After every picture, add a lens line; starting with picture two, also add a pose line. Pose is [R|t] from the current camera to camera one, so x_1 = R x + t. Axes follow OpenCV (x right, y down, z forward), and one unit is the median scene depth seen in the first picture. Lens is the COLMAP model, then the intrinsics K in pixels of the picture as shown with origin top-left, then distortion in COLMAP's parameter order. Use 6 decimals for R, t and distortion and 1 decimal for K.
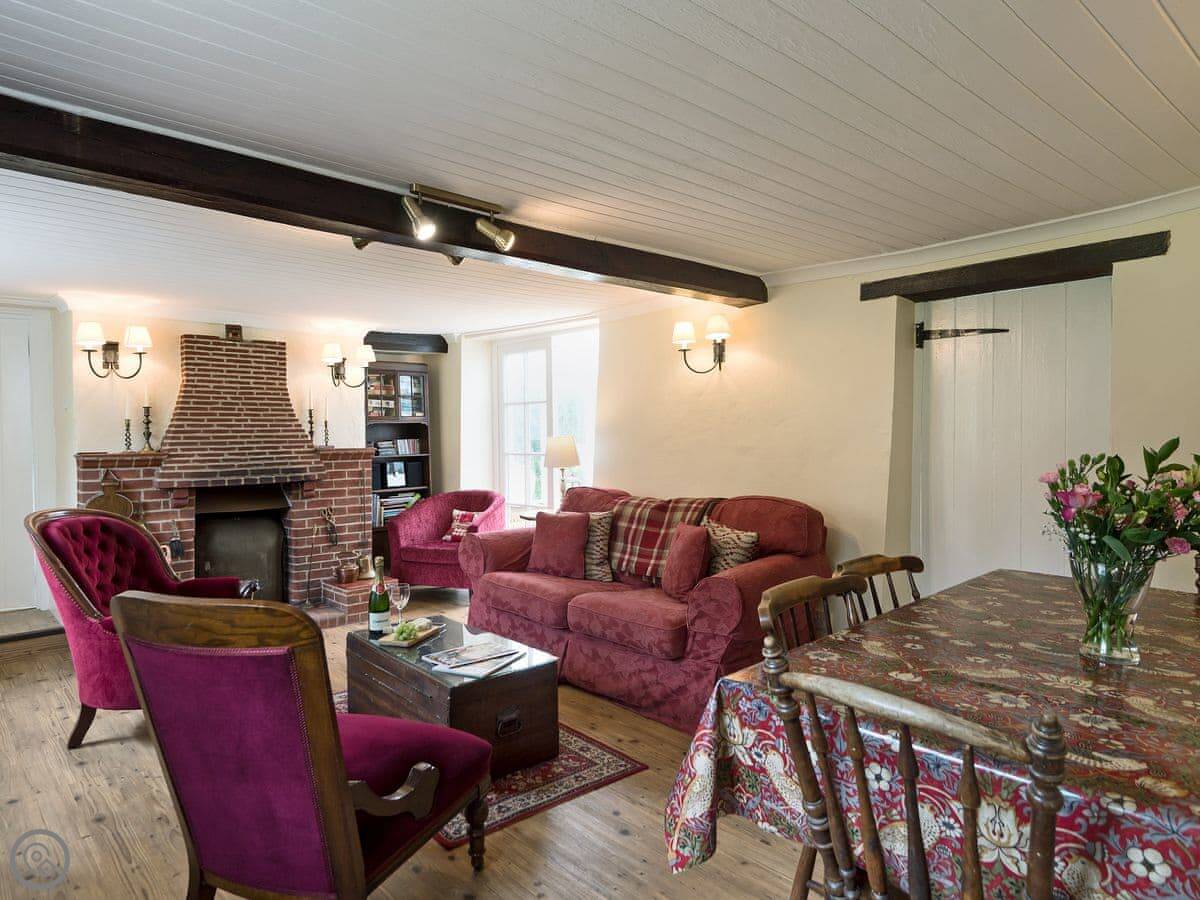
lens RADIAL K [[717.1, 0, 600.0], [0, 717.1, 450.0], [0, 0, 1]] dist [0.009804, -0.001269]
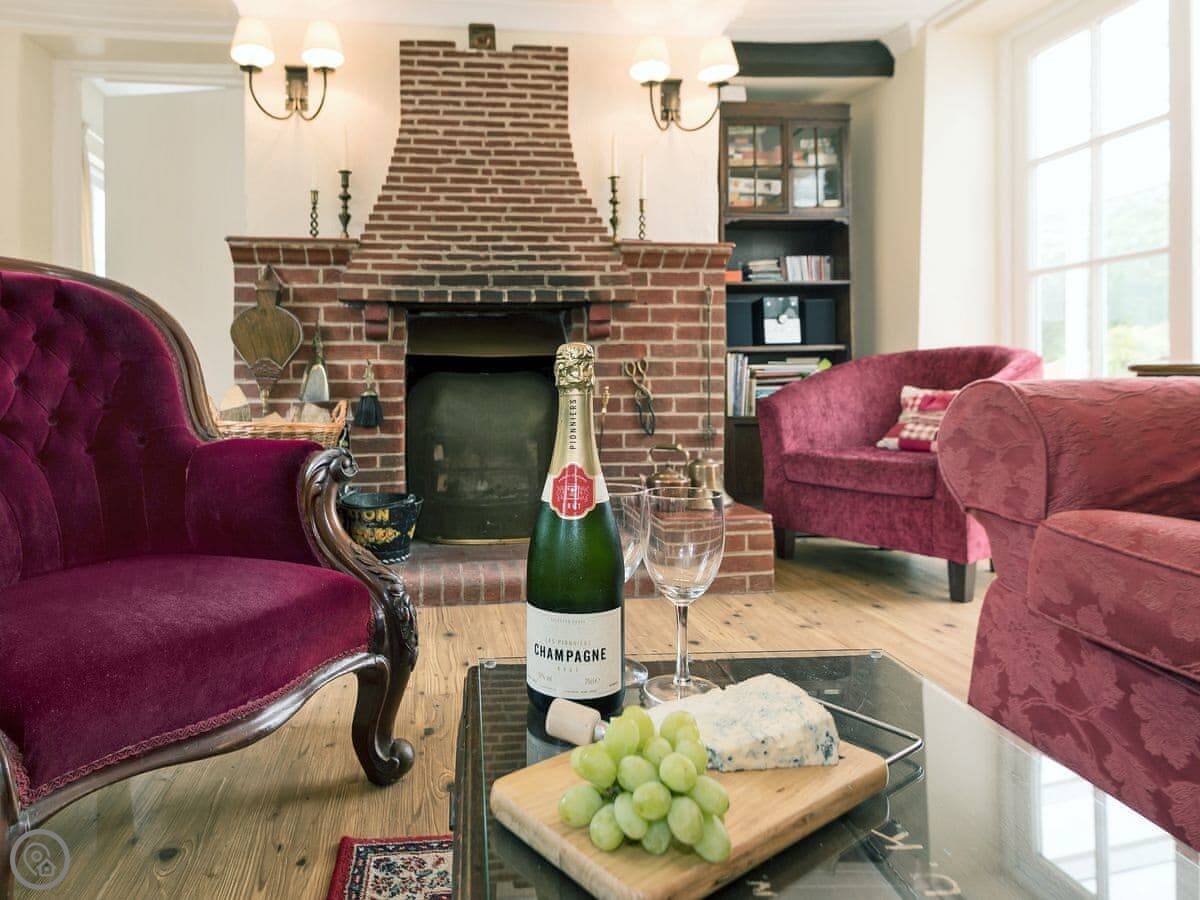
lens RADIAL K [[586.5, 0, 599.2], [0, 586.5, 427.1], [0, 0, 1]] dist [0.016980, -0.000223]
pose [[0.799367, 0.008676, -0.600781, -0.156024], [-0.016120, 0.999845, -0.007010, 0.137273], [0.600627, 0.015288, 0.799383, 0.679693]]
